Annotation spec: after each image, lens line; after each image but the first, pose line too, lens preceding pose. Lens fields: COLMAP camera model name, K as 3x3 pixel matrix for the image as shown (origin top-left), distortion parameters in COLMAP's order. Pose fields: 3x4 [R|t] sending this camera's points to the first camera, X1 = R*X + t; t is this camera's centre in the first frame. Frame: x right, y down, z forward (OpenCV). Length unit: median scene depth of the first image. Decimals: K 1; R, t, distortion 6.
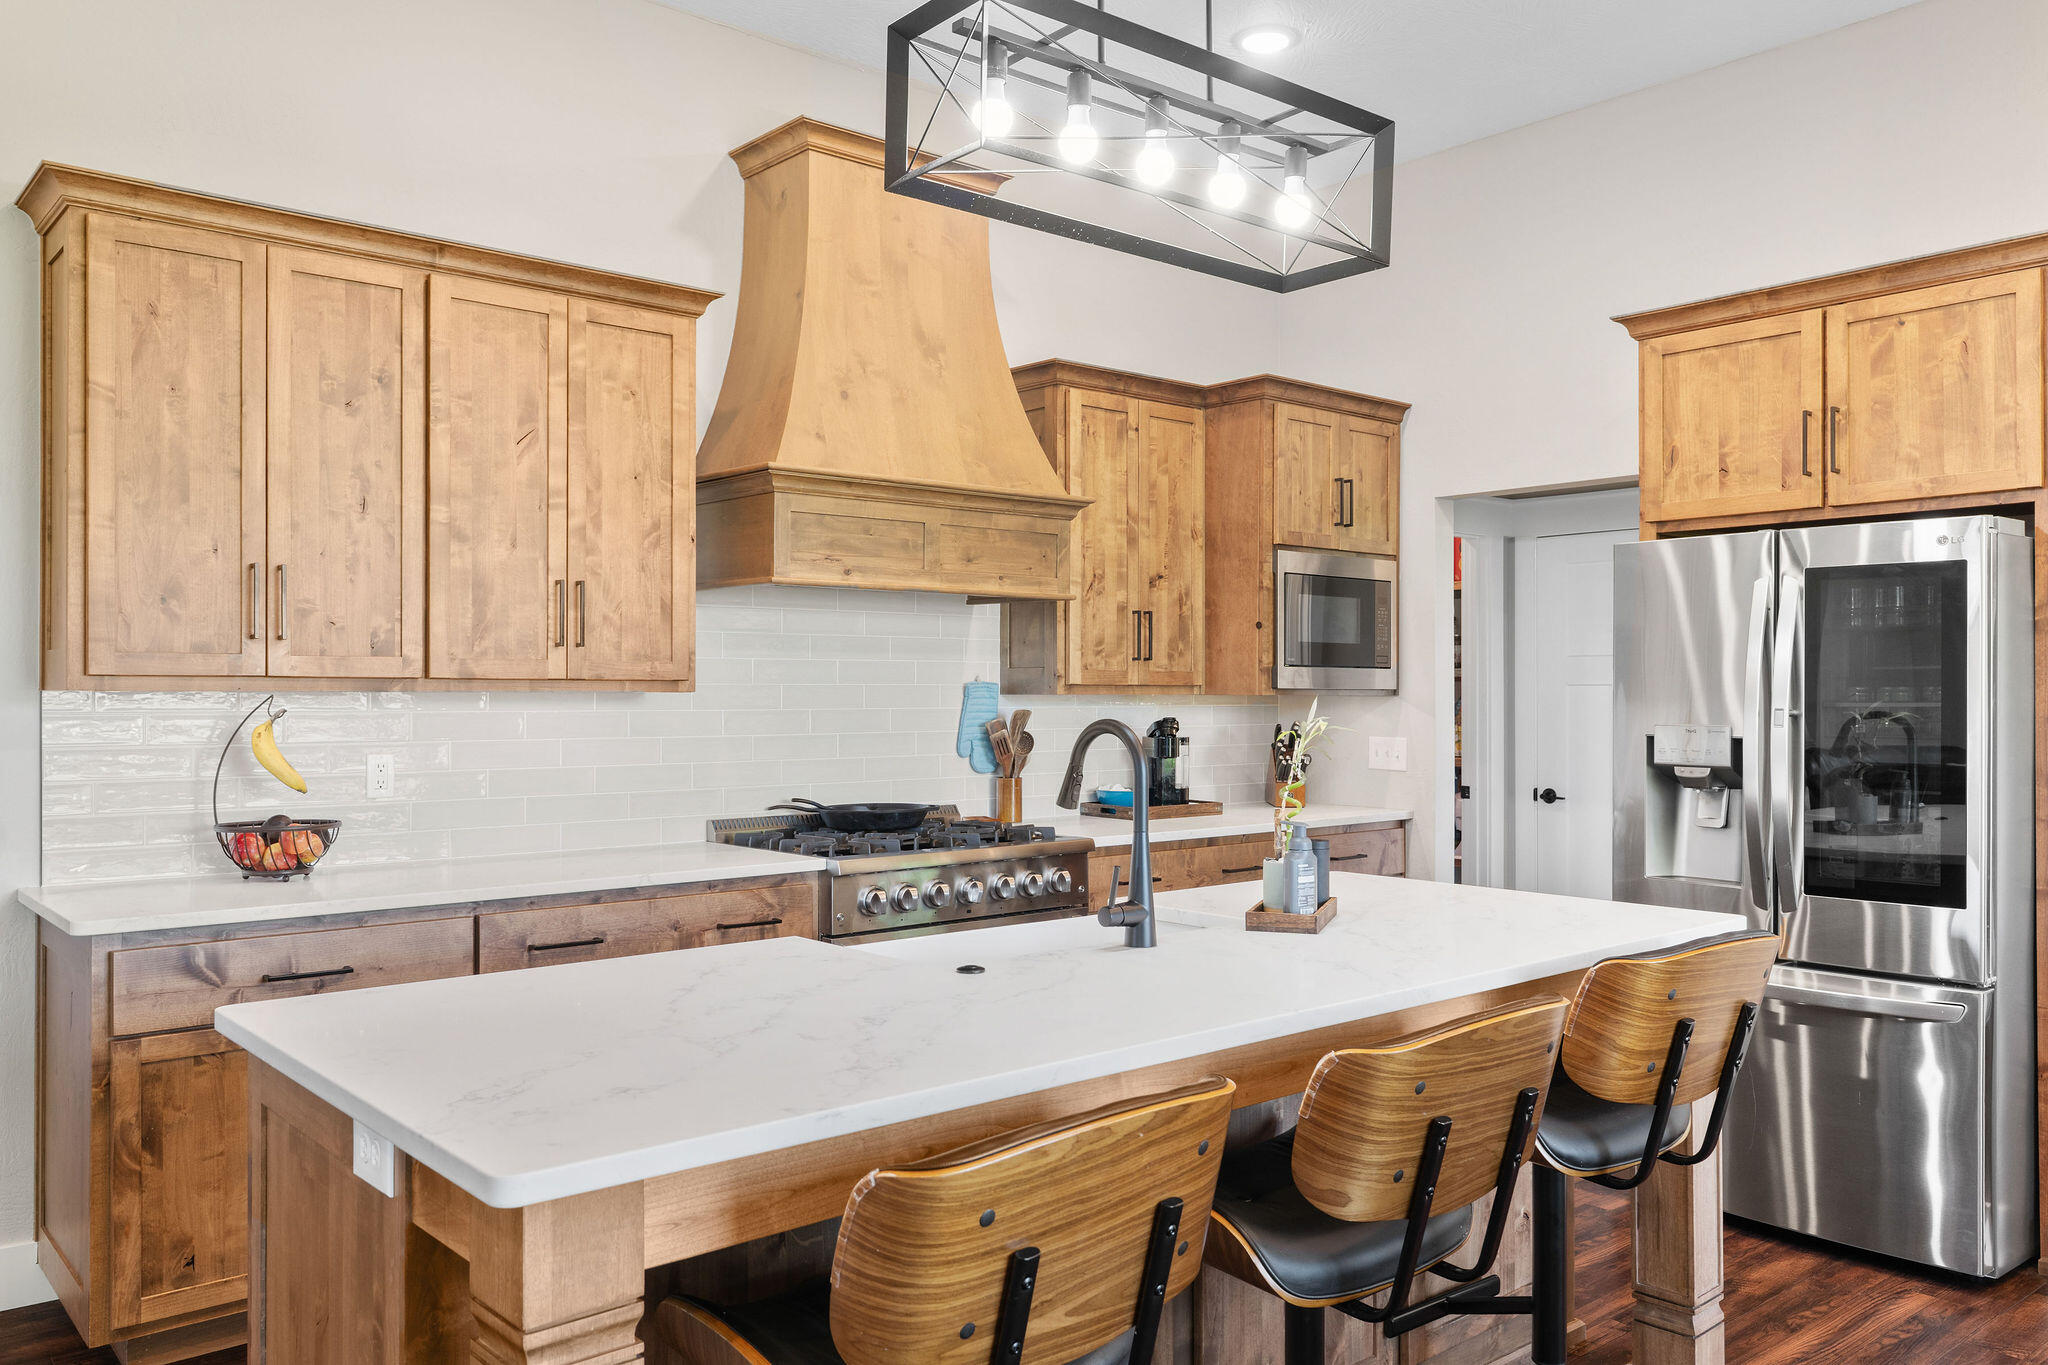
lens RADIAL K [[1523.7, 0, 1024.0], [0, 1523.7, 682.5], [0, 0, 1]] dist [0.004340, 0.001281]
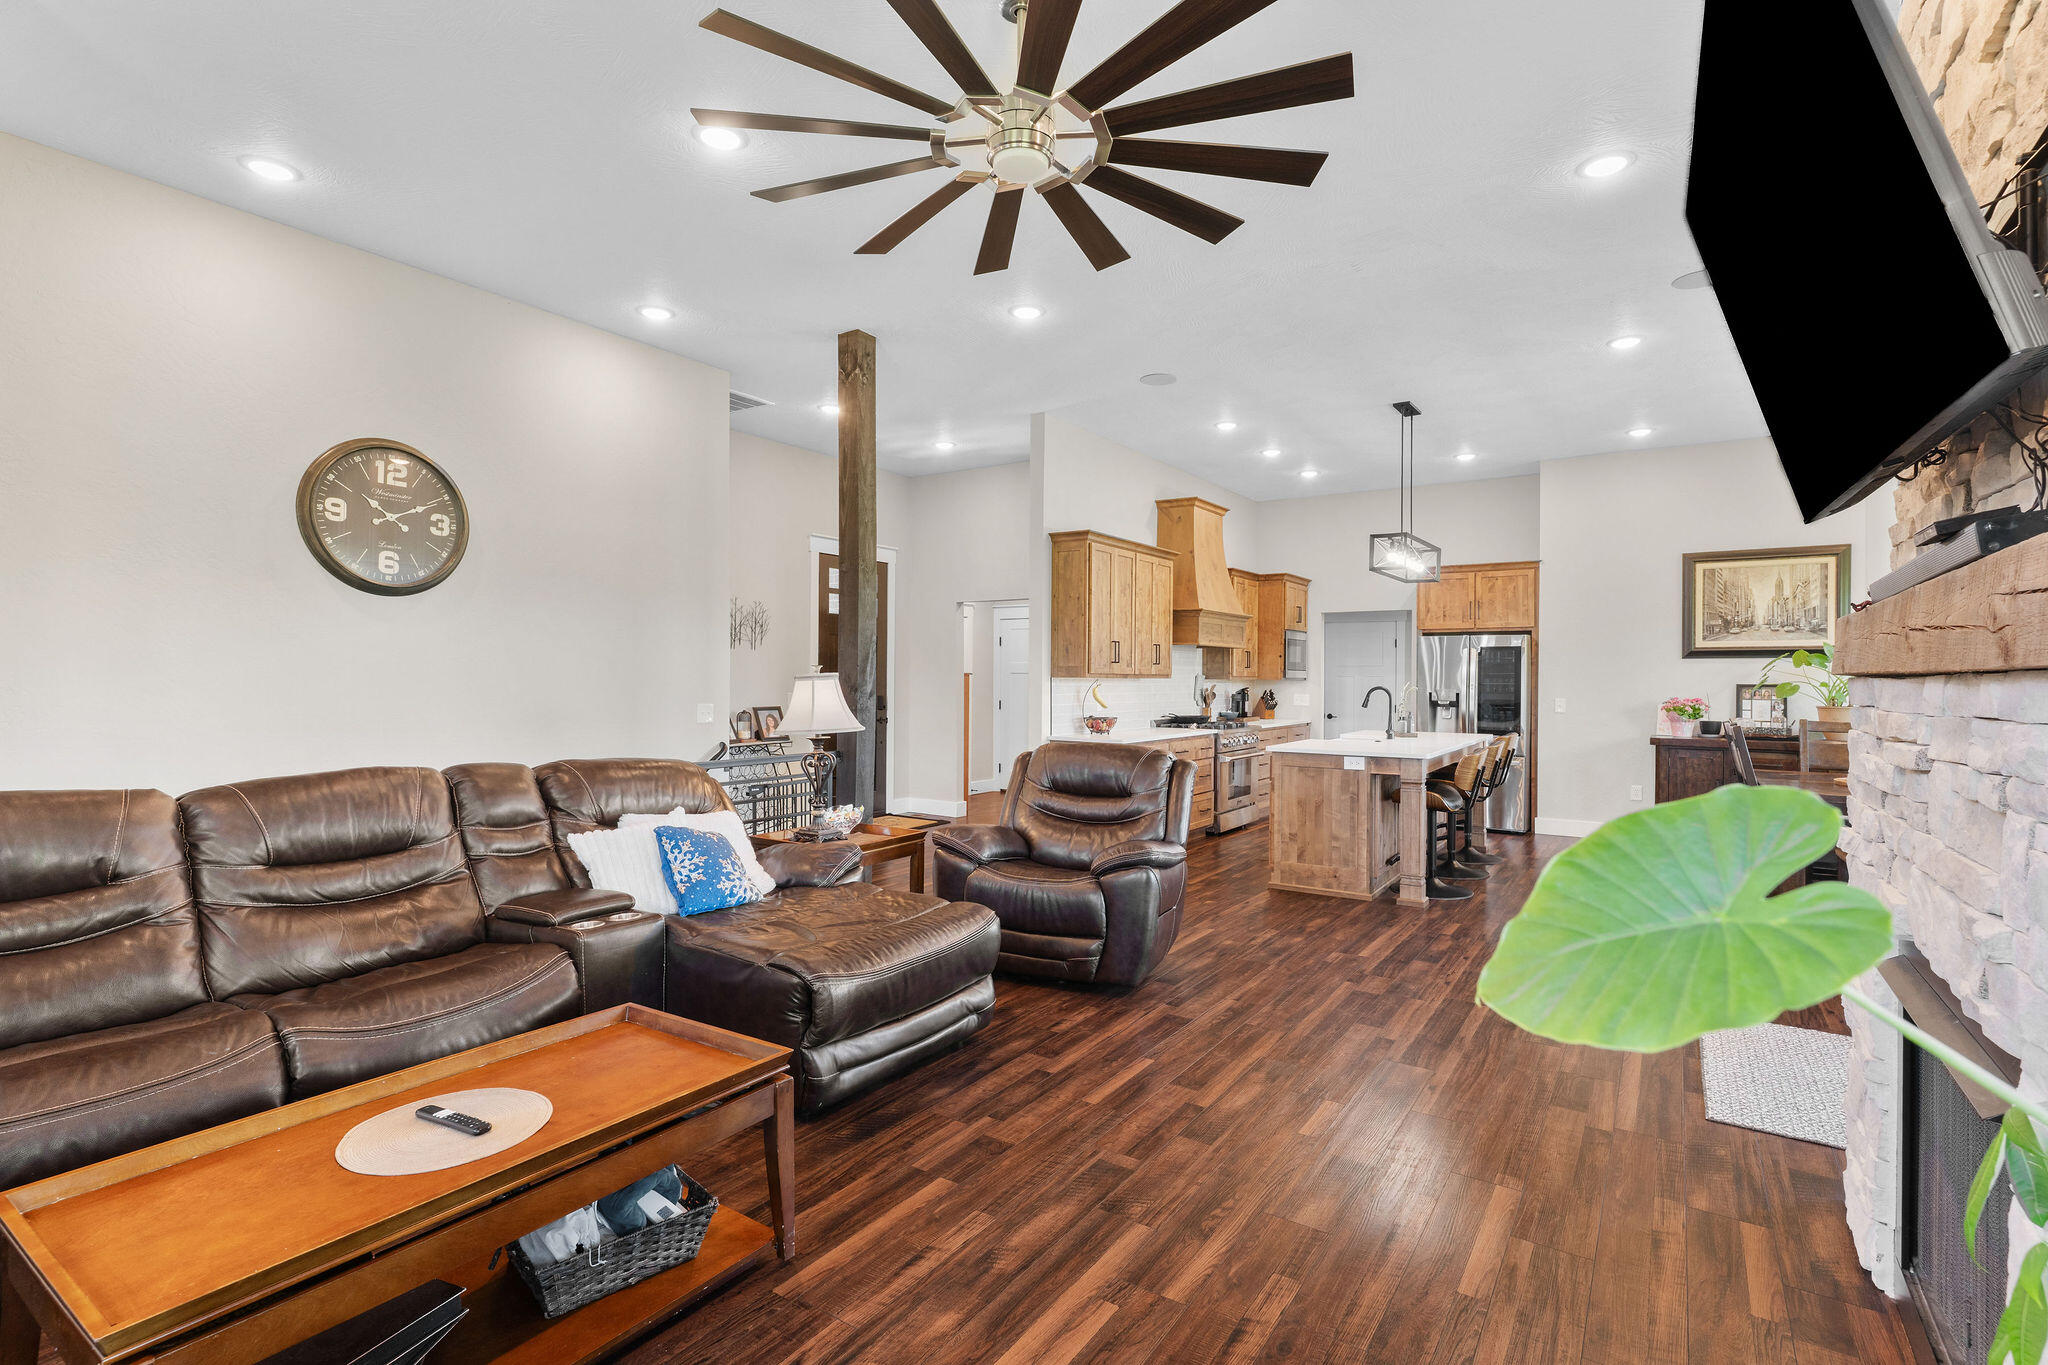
lens RADIAL K [[960.7, 0, 1024.0], [0, 960.7, 682.5], [0, 0, 1]] dist [0.003528, 0.000667]
pose [[0.964176, 0.004476, 0.265227, -1.101811], [-0.008314, 0.999876, 0.013350, -0.009785], [-0.265134, -0.015077, 0.964094, -0.901308]]
